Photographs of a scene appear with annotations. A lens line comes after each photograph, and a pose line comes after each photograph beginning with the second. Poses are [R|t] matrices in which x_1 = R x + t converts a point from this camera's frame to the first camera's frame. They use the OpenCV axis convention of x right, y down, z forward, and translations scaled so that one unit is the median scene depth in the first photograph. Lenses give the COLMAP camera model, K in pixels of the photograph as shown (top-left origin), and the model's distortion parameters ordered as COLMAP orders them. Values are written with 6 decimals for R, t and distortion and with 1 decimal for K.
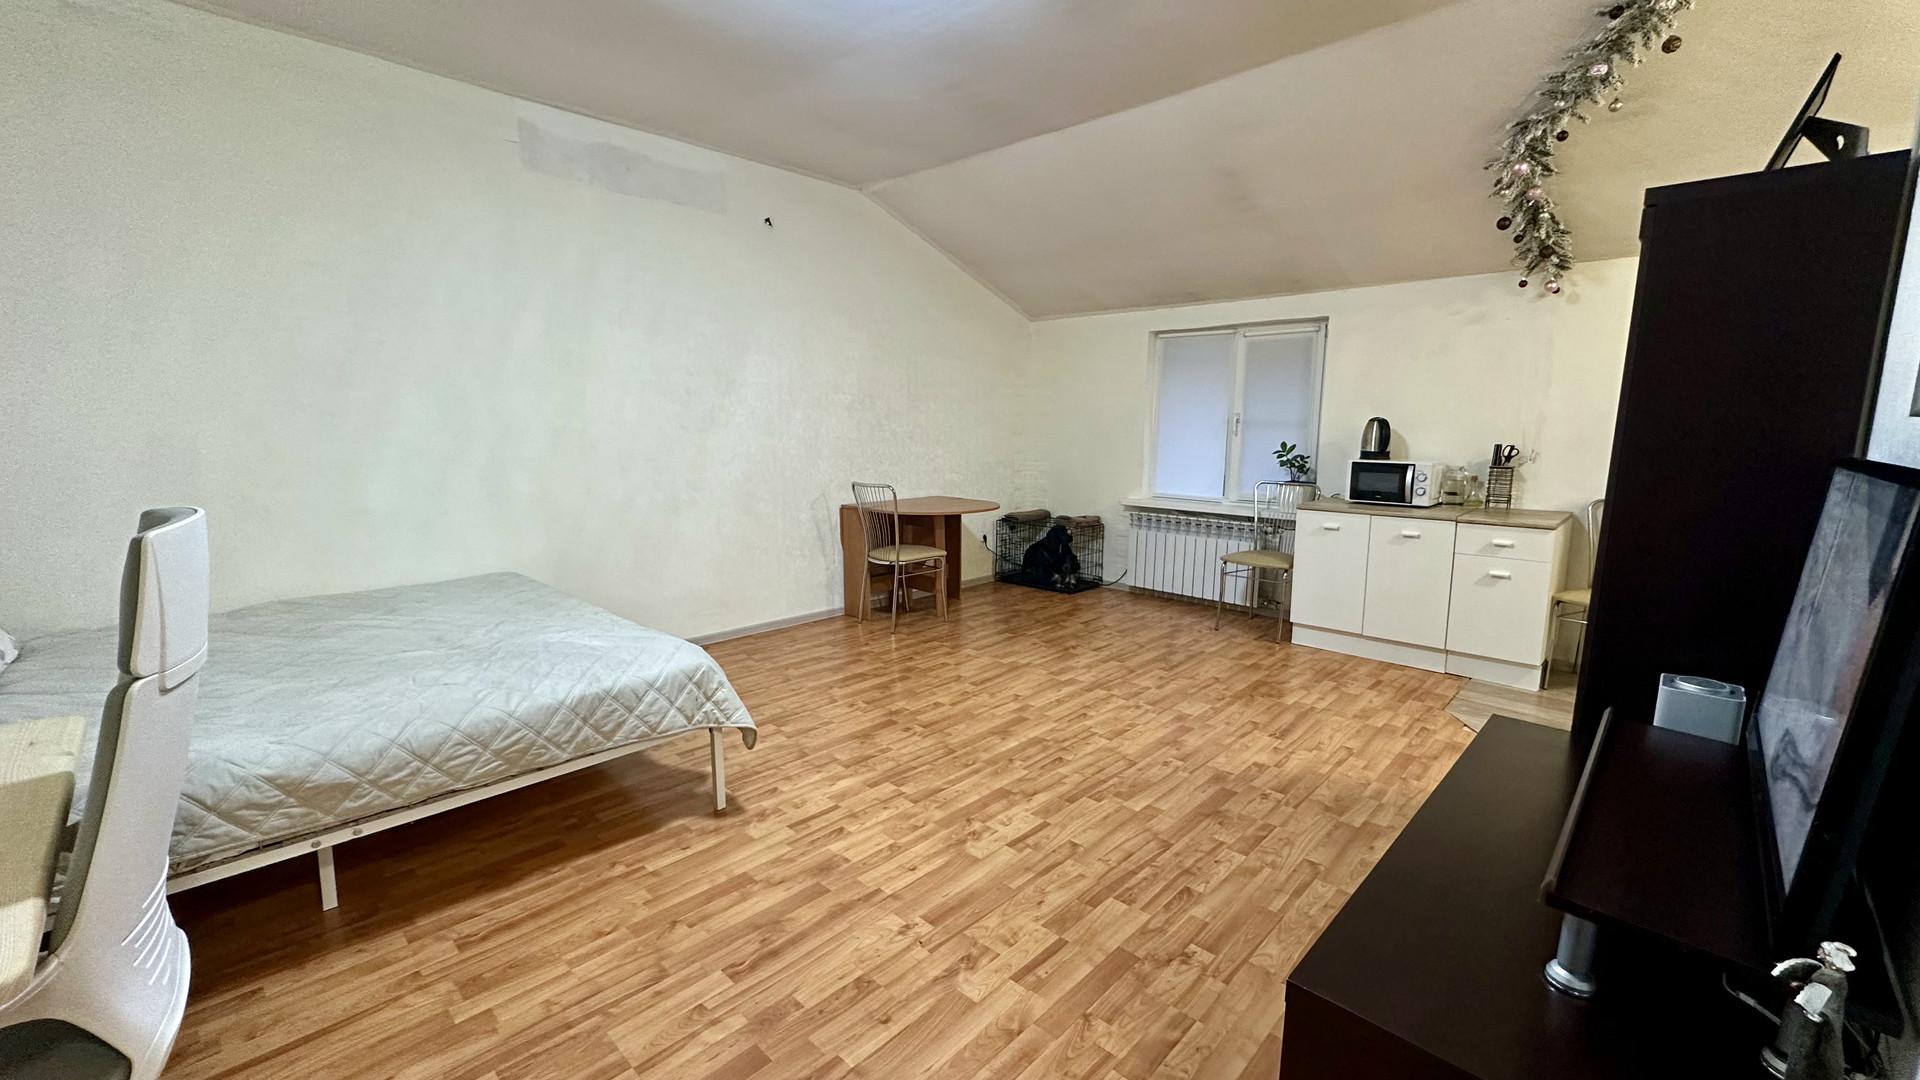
lens RADIAL K [[764.7, 0, 958.5], [0, 764.7, 553.3], [0, 0, 1]] dist [0.001374, 0.000252]
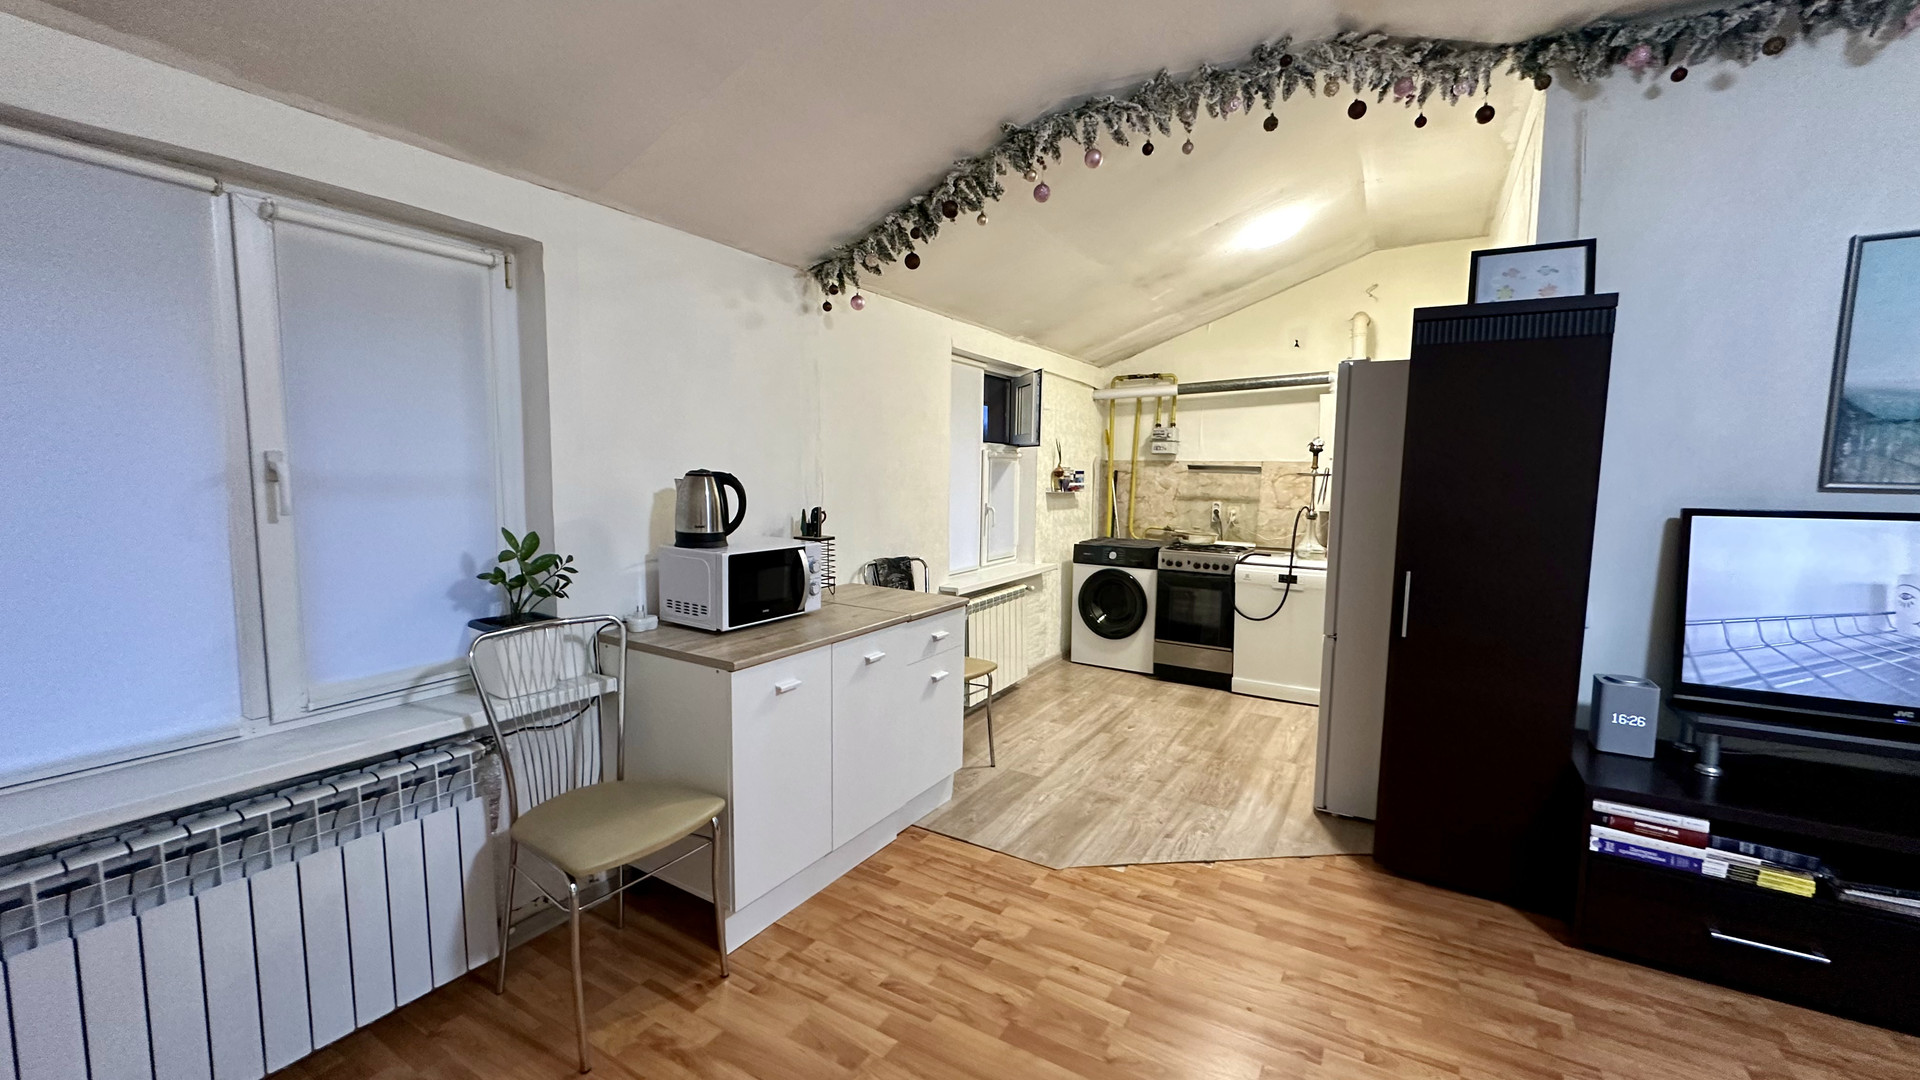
lens RADIAL K [[764.7, 0, 962.3], [0, 764.7, 541.1], [0, 0, 1]] dist [0.001374, 0.000252]
pose [[-0.230468, -0.098894, 0.968042, -0.030080], [0.153574, 0.978658, 0.136541, -0.270779], [-0.960885, 0.180134, -0.210362, 1.471124]]
